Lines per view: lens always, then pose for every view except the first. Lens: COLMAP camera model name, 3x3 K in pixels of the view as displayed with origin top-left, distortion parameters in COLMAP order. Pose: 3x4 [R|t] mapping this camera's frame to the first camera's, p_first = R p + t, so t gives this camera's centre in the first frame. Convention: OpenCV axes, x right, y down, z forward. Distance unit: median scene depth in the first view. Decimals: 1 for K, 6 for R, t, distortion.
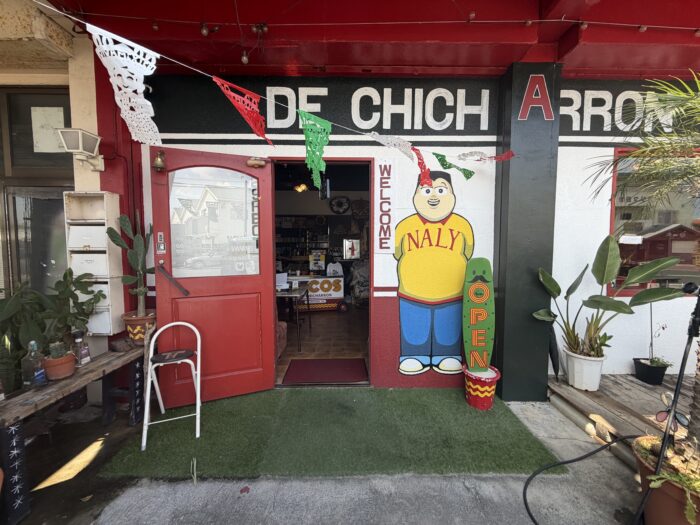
lens RADIAL K [[281.9, 0, 350.0], [0, 281.9, 262.5], [0, 0, 1]] dist [0.001836, -0.000028]
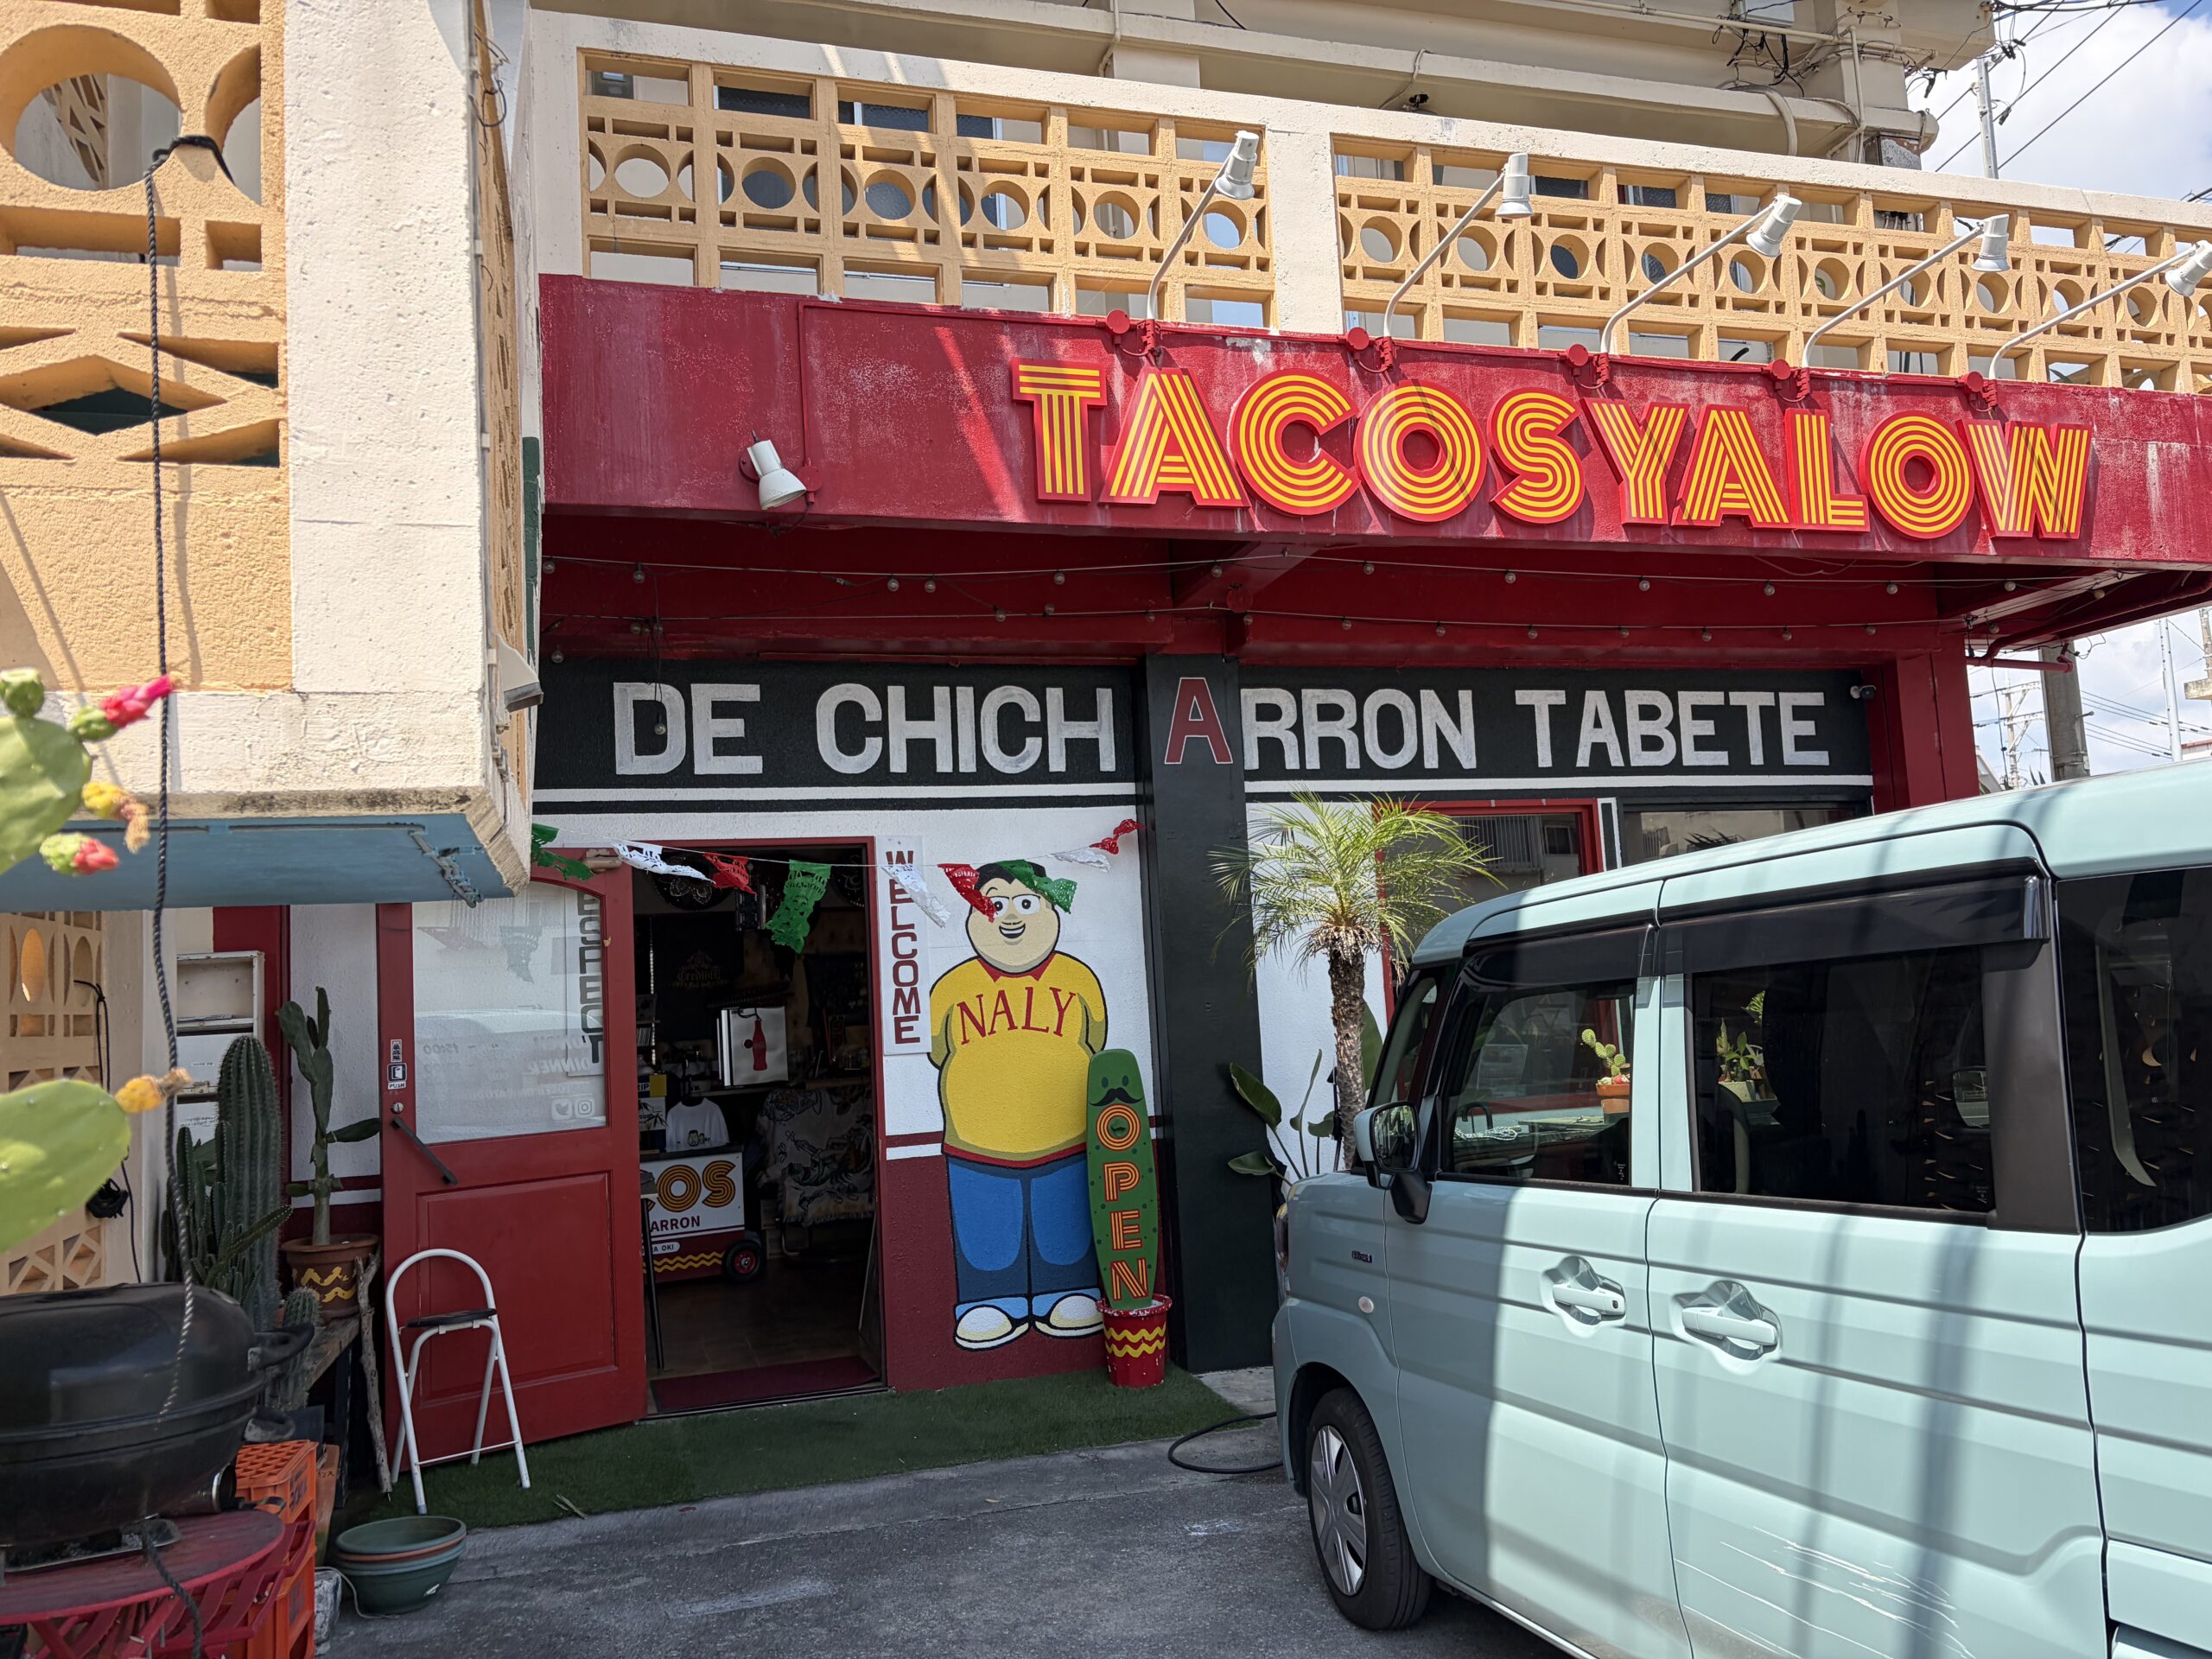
lens RADIAL K [[1730.2, 0, 1106.0], [0, 1730.2, 829.5], [0, 0, 1]] dist [0.139183, -0.001719]
pose [[0.960268, -0.026427, 0.277825, -0.320135], [0.070426, 0.986234, -0.149609, 0.049340], [-0.270046, 0.163231, 0.948910, -1.680908]]
